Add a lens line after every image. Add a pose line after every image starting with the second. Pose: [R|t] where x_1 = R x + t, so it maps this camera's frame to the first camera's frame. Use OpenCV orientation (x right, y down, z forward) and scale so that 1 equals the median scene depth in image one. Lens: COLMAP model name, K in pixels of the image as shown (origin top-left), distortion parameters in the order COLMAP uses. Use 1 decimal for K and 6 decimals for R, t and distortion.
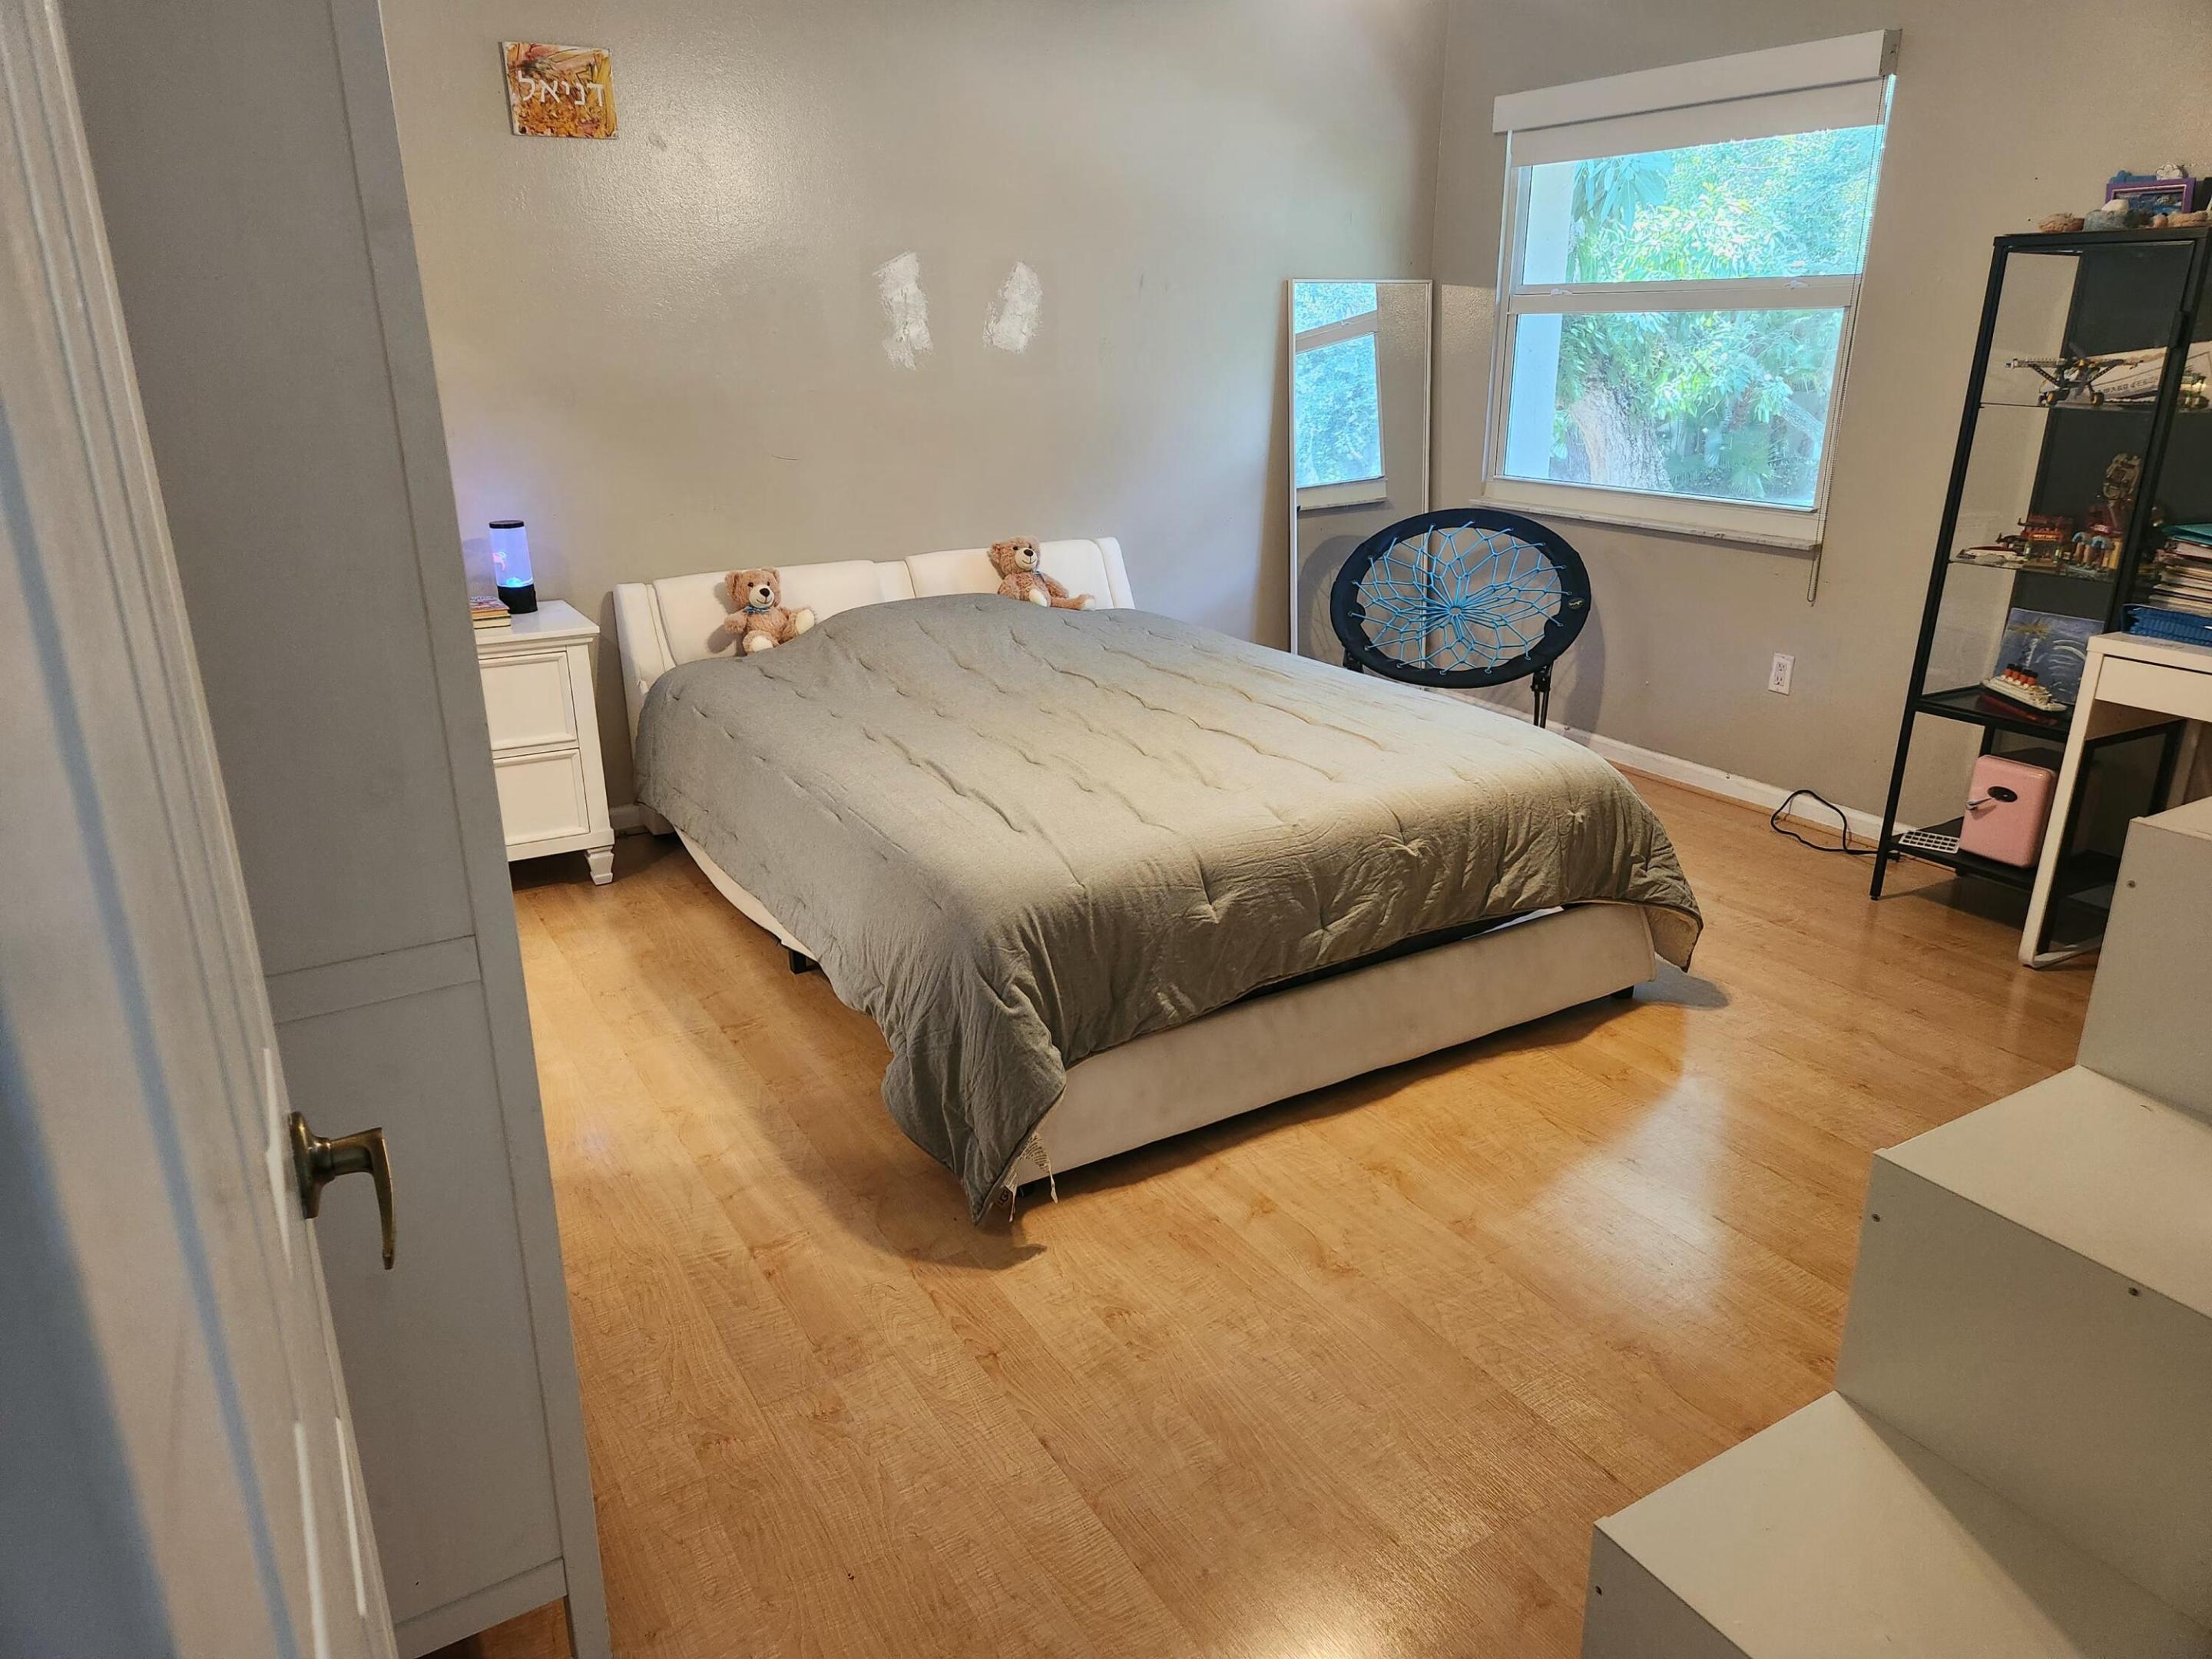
lens RADIAL K [[1485.9, 0, 1106.0], [0, 1485.9, 829.5], [0, 0, 1]] dist [0.077288, -0.054069]
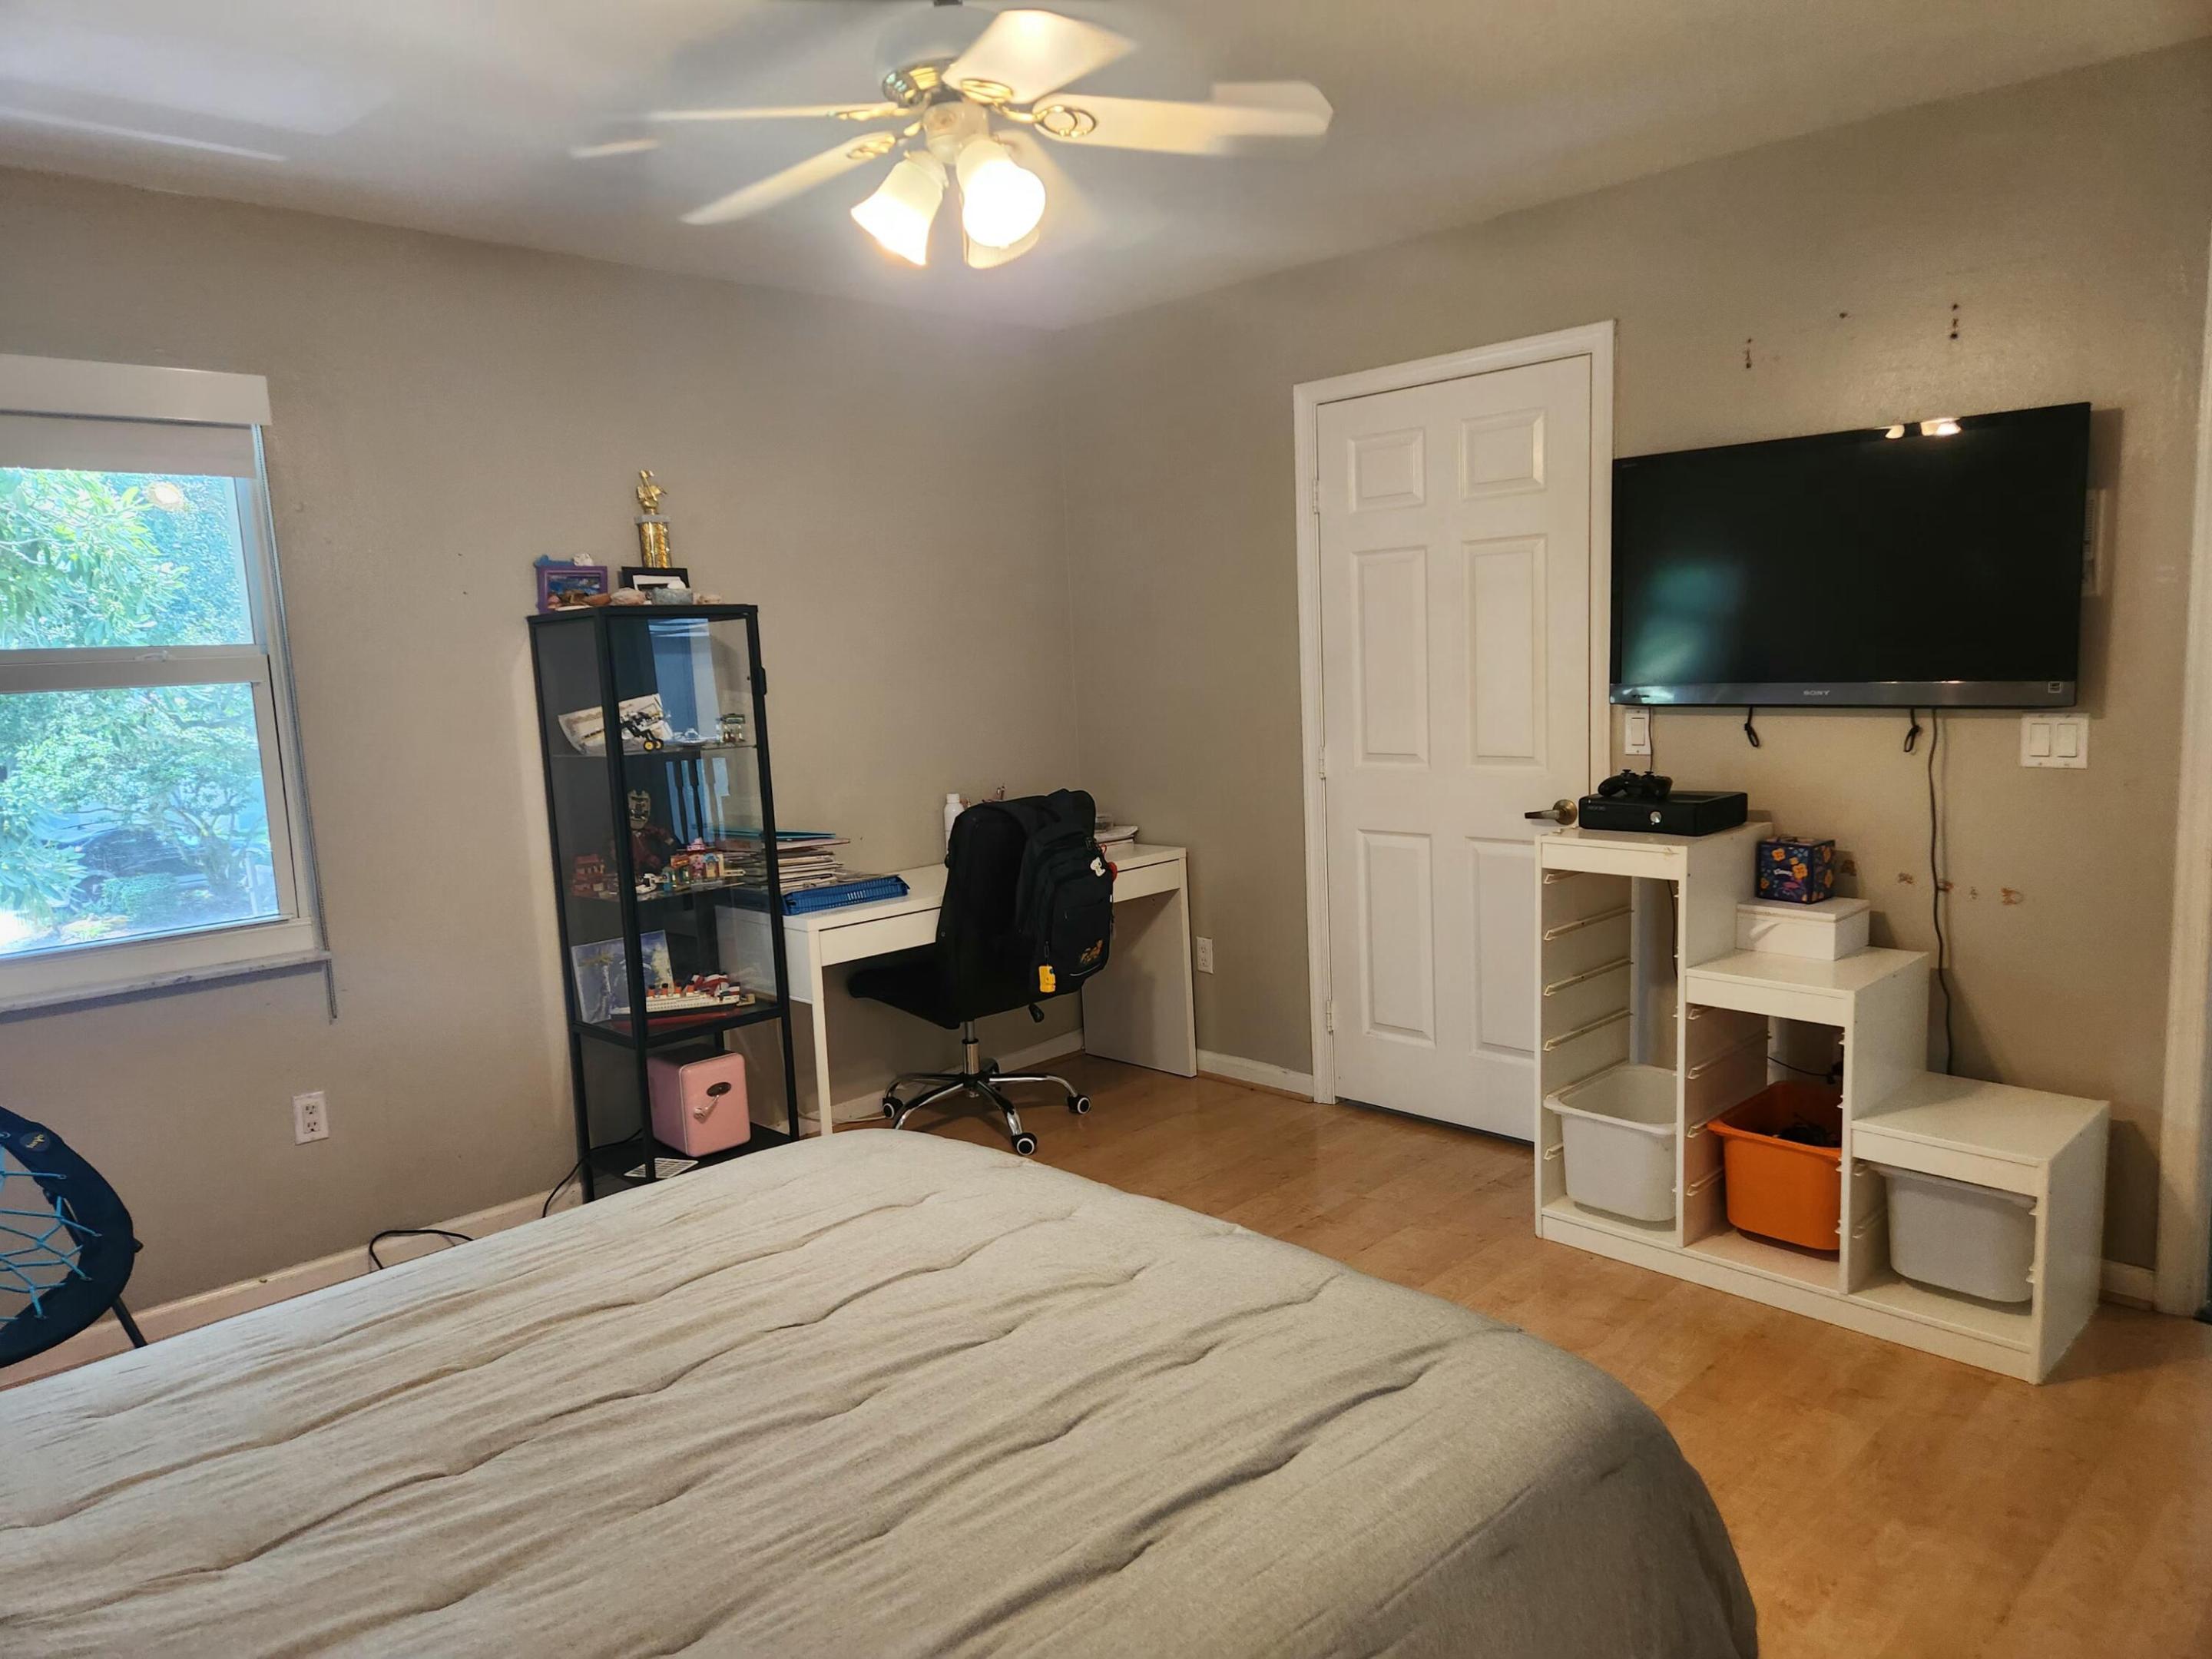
lens RADIAL K [[1485.9, 0, 1106.0], [0, 1485.9, 829.5], [0, 0, 1]] dist [0.077288, -0.054069]
pose [[-0.224189, -0.115828, 0.967638, -0.425867], [0.356791, 0.914220, 0.192098, -0.263047], [-0.906884, 0.388311, -0.163632, 0.743488]]
